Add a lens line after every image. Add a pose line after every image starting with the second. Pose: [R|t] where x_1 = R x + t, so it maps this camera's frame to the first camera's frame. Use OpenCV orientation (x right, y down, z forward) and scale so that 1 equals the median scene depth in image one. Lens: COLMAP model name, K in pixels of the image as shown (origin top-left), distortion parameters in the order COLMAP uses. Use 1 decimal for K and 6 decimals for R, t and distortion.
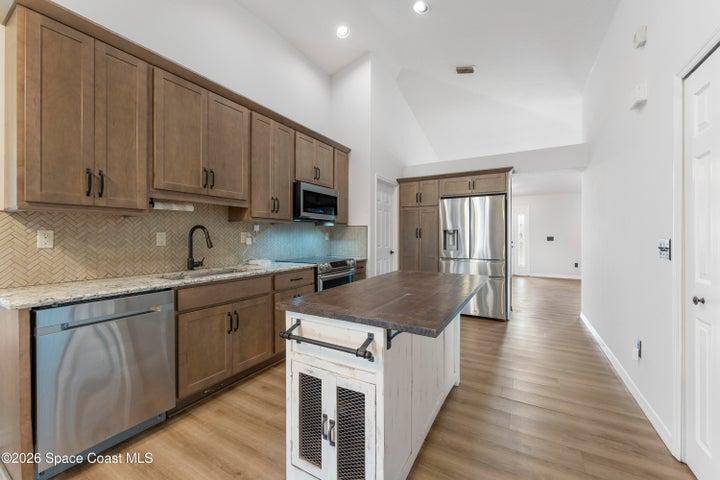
lens RADIAL K [[285.6, 0, 361.0], [0, 285.6, 236.0], [0, 0, 1]] dist [-0.017272, -0.000195]
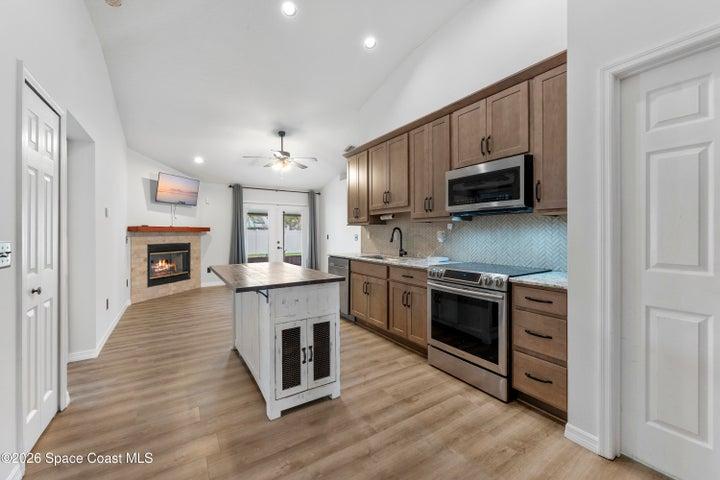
lens RADIAL K [[285.6, 0, 361.7], [0, 285.6, 235.3], [0, 0, 1]] dist [-0.017272, -0.000195]
pose [[-0.456472, 0.002324, -0.889735, 0.845946], [-0.003727, 0.999983, 0.004525, -0.000522], [0.889730, 0.005382, -0.456455, 1.456504]]
